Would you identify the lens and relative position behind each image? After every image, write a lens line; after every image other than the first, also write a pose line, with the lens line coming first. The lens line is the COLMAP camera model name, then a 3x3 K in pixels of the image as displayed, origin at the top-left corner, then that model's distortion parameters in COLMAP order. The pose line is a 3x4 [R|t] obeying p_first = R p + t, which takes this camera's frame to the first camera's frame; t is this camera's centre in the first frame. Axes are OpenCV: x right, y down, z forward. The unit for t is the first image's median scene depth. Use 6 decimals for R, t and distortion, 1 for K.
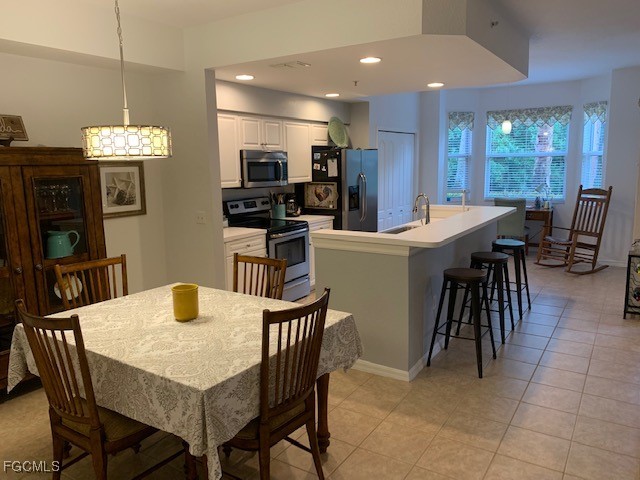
lens RADIAL K [[494.3, 0, 320.9], [0, 494.3, 239.4], [0, 0, 1]] dist [0.030429, -0.034898]
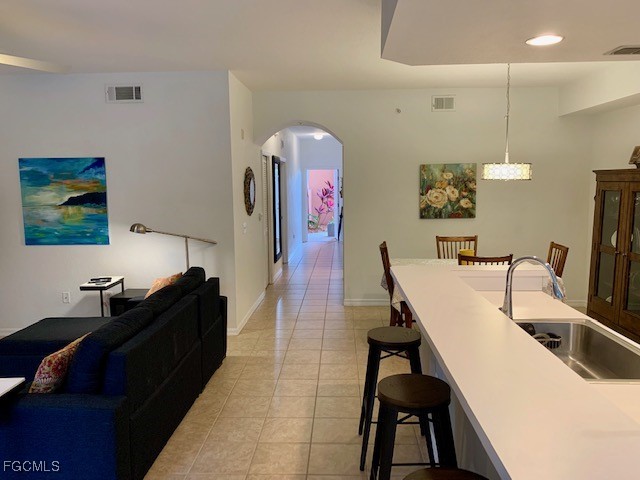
lens RADIAL K [[494.3, 0, 334.4], [0, 494.3, 223.4], [0, 0, 1]] dist [0.030429, -0.034898]
pose [[-0.853871, 0.072560, -0.515402, 1.003783], [-0.057668, 0.970949, 0.232232, -0.369471], [0.517280, 0.228019, -0.824881, 2.058967]]
